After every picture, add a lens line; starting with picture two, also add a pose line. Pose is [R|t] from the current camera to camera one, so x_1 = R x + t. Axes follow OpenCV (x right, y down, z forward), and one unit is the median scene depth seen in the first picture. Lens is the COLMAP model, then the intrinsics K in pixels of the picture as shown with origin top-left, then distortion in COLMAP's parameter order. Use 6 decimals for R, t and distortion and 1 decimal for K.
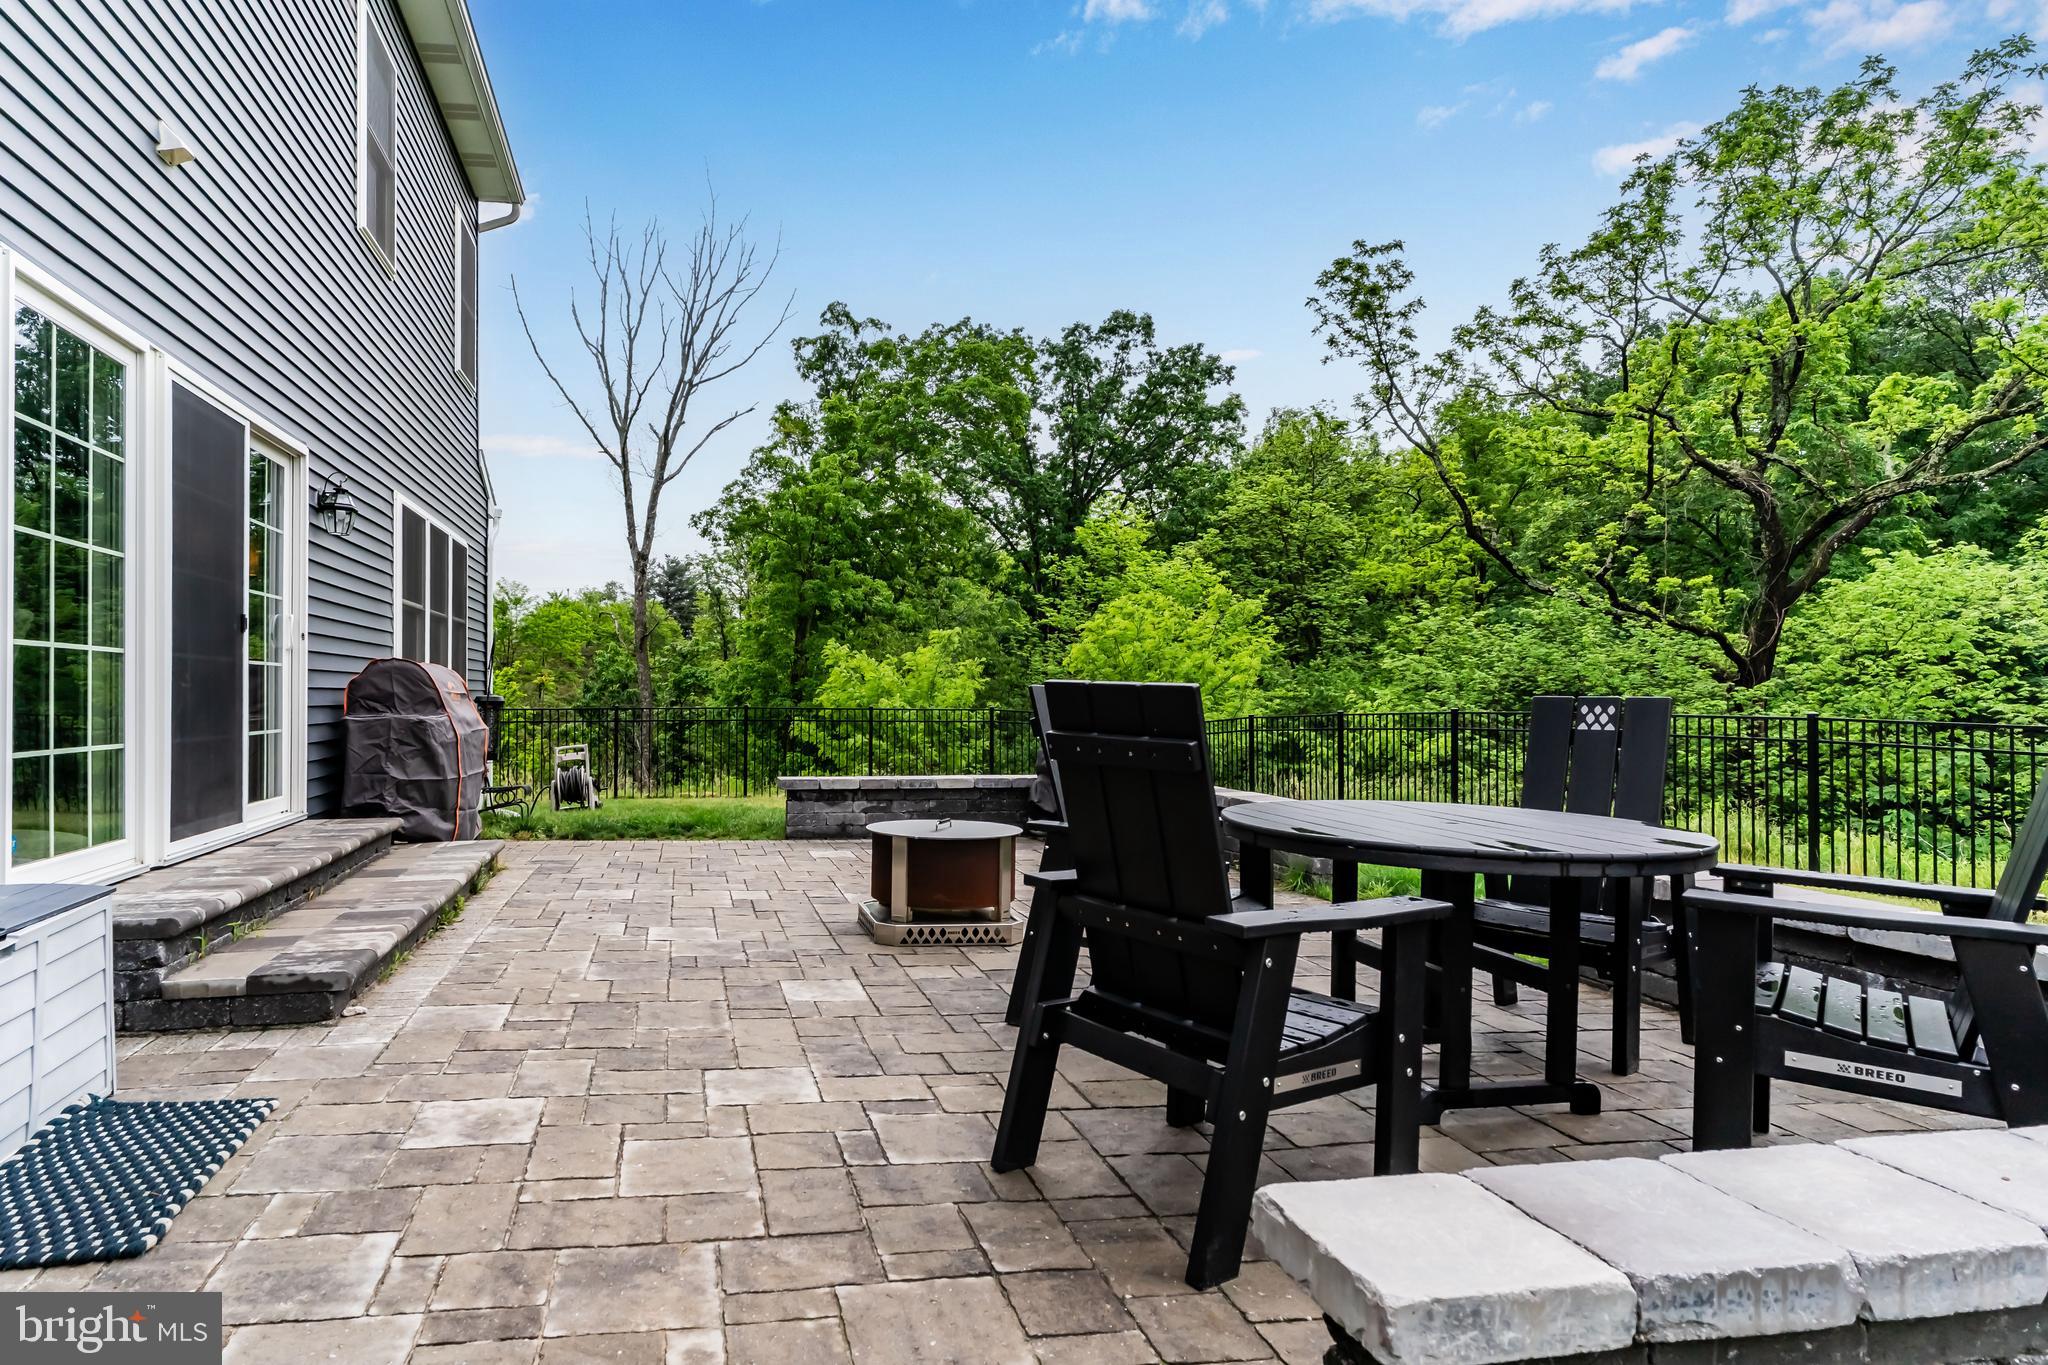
lens RADIAL K [[1064.0, 0, 1024.5], [0, 1064.0, 682.5], [0, 0, 1]] dist [-0.005537, 0.003158]
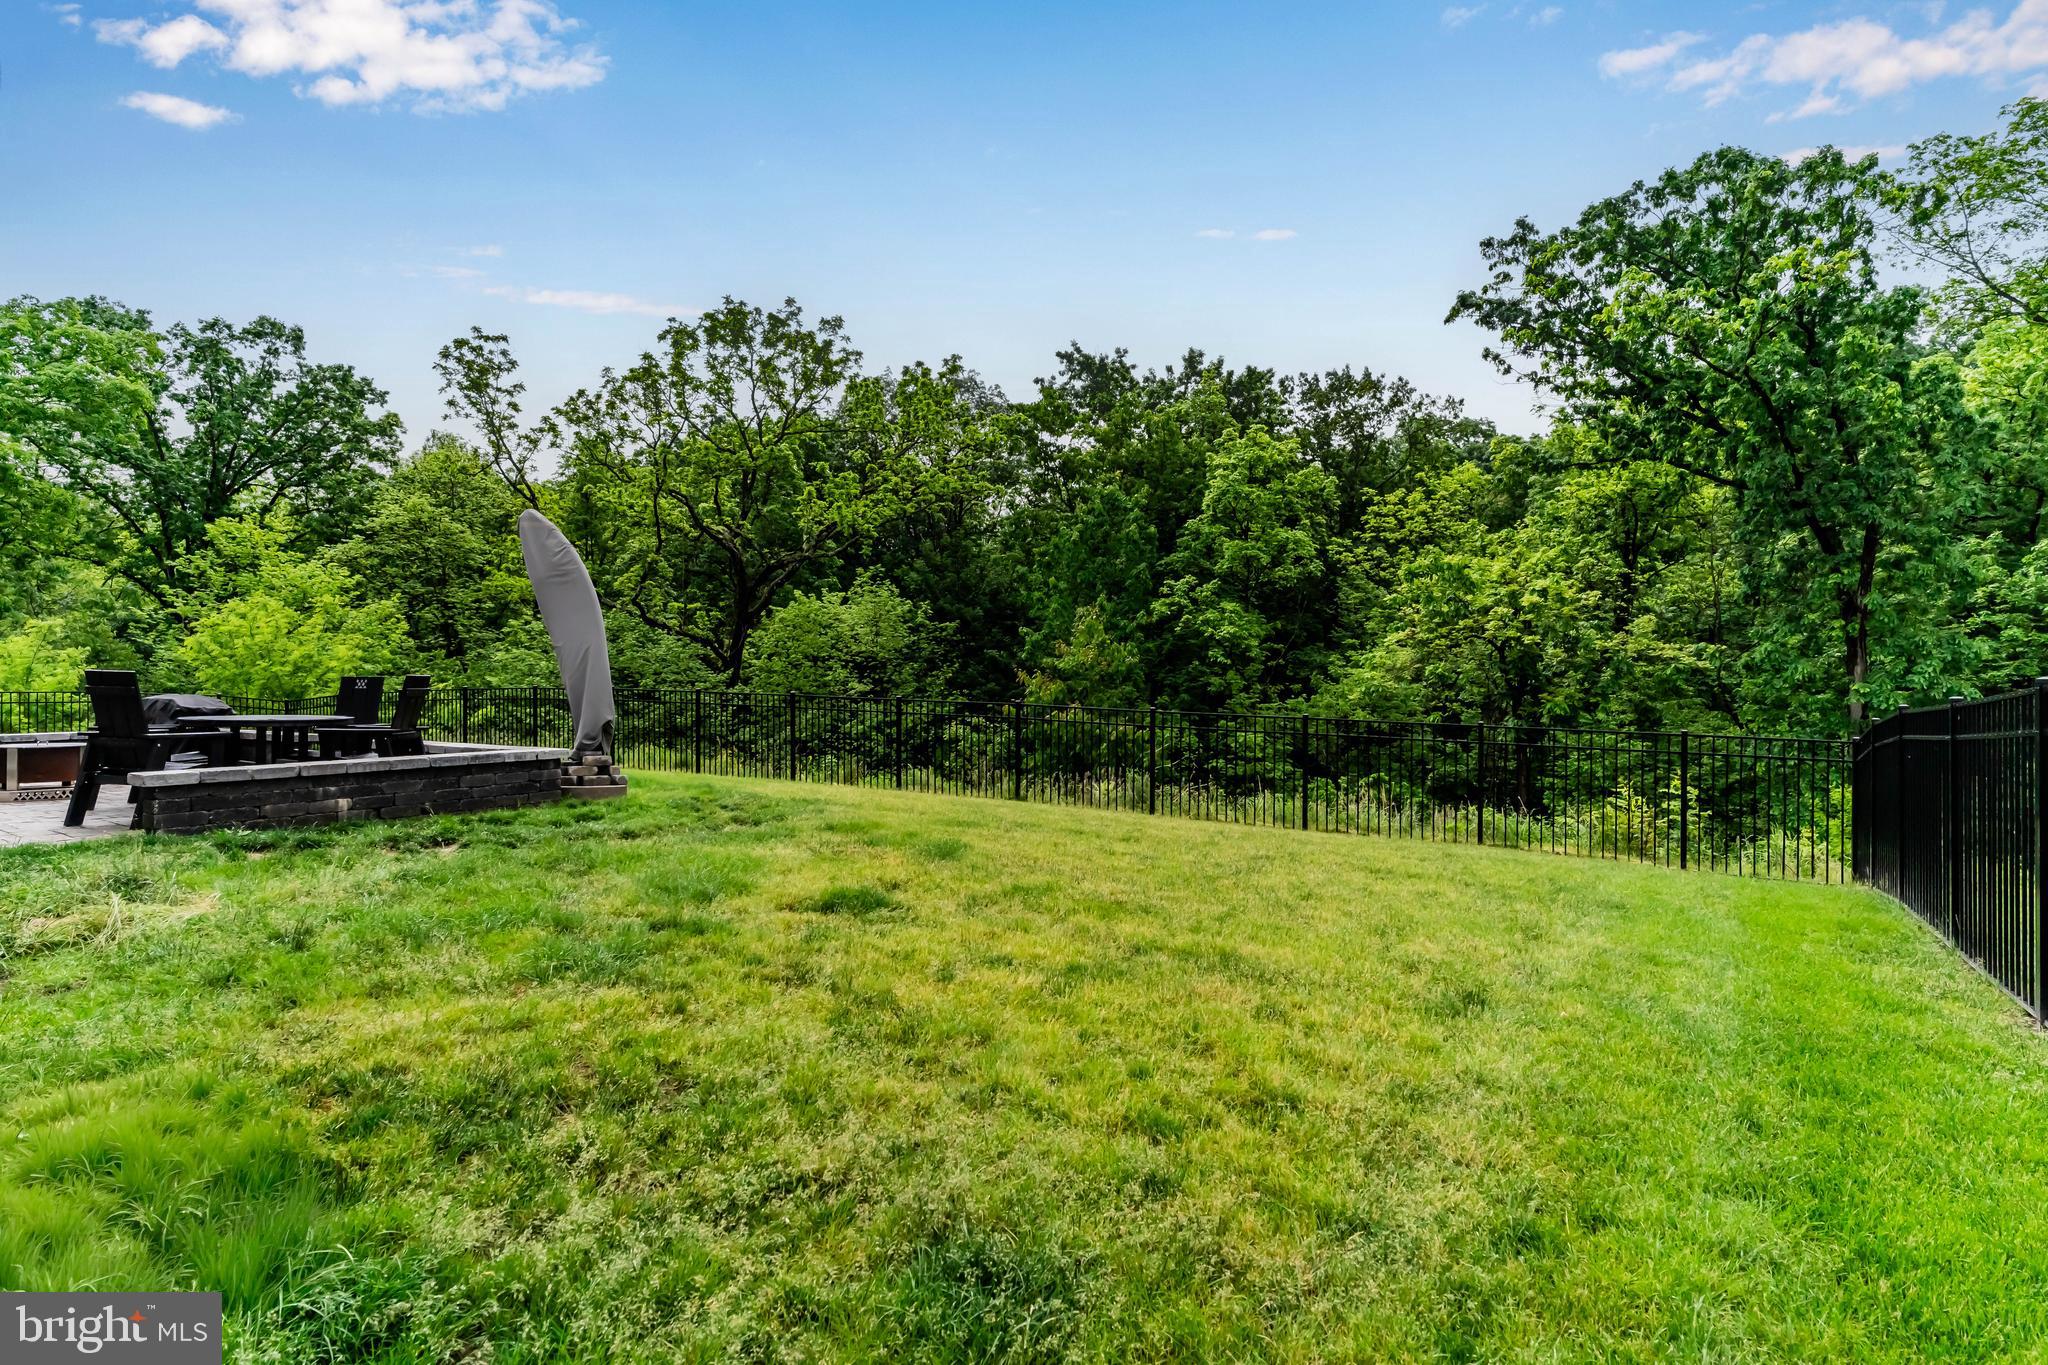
lens RADIAL K [[1064.0, 0, 1020.2], [0, 1064.0, 678.1], [0, 0, 1]] dist [-0.005537, 0.003158]
pose [[0.784290, -0.000907, 0.620393, 0.022971], [-0.003092, 0.999981, 0.005371, 0.000695], [-0.620386, -0.006130, 0.784272, -0.303088]]
